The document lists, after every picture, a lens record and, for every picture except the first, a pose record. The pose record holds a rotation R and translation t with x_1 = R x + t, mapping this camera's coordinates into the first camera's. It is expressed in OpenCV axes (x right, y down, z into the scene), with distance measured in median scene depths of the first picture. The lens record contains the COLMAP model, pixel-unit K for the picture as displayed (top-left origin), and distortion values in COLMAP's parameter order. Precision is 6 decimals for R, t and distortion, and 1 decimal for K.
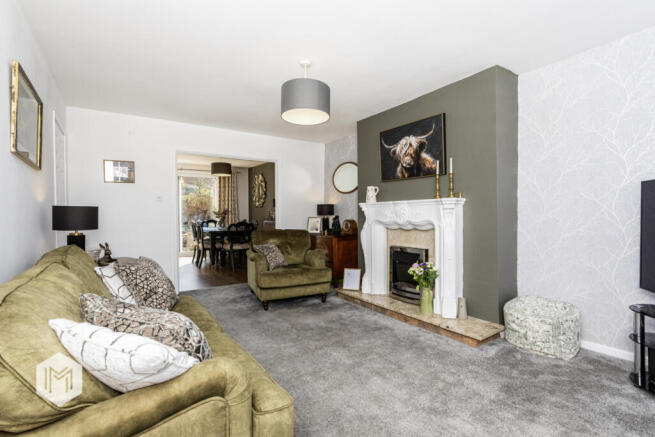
lens RADIAL K [[320.5, 0, 327.5], [0, 320.5, 218.5], [0, 0, 1]] dist [0.001958, 0.001496]
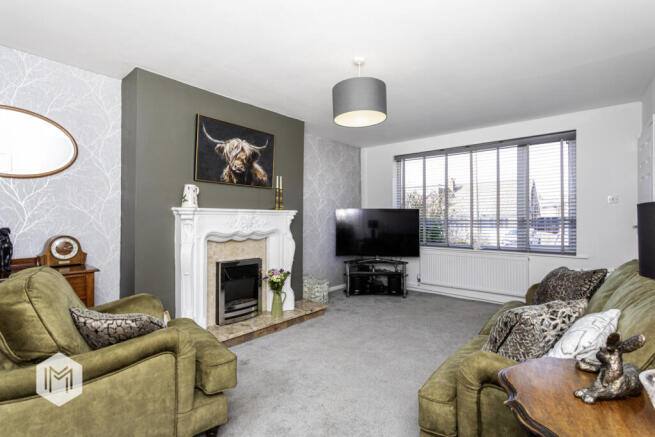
lens RADIAL K [[320.5, 0, 327.5], [0, 320.5, 218.5], [0, 0, 1]] dist [0.001958, 0.001496]
pose [[-0.285986, 0.015041, 0.958116, -0.700037], [0.019124, 0.999767, -0.009986, -0.014354], [-0.958043, 0.015467, -0.286207, 1.025509]]
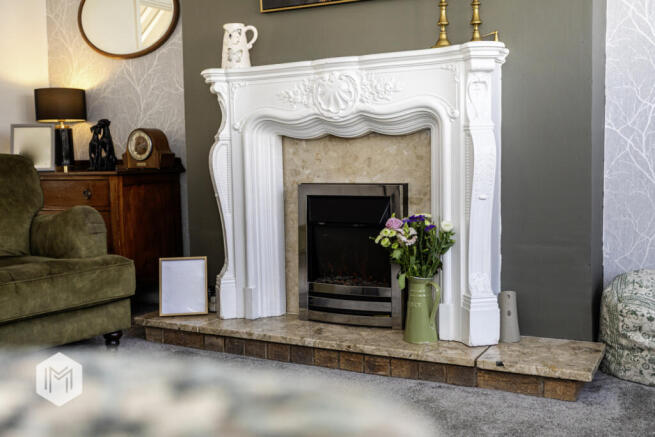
lens RADIAL K [[713.5, 0, 327.5], [0, 713.5, 218.5], [0, 0, 1]] dist [0.051286, -0.006221]
pose [[0.884646, -0.045131, 0.464074, -0.175020], [0.019016, 0.997969, 0.060802, 0.079639], [-0.465876, -0.044963, 0.883707, 0.256759]]
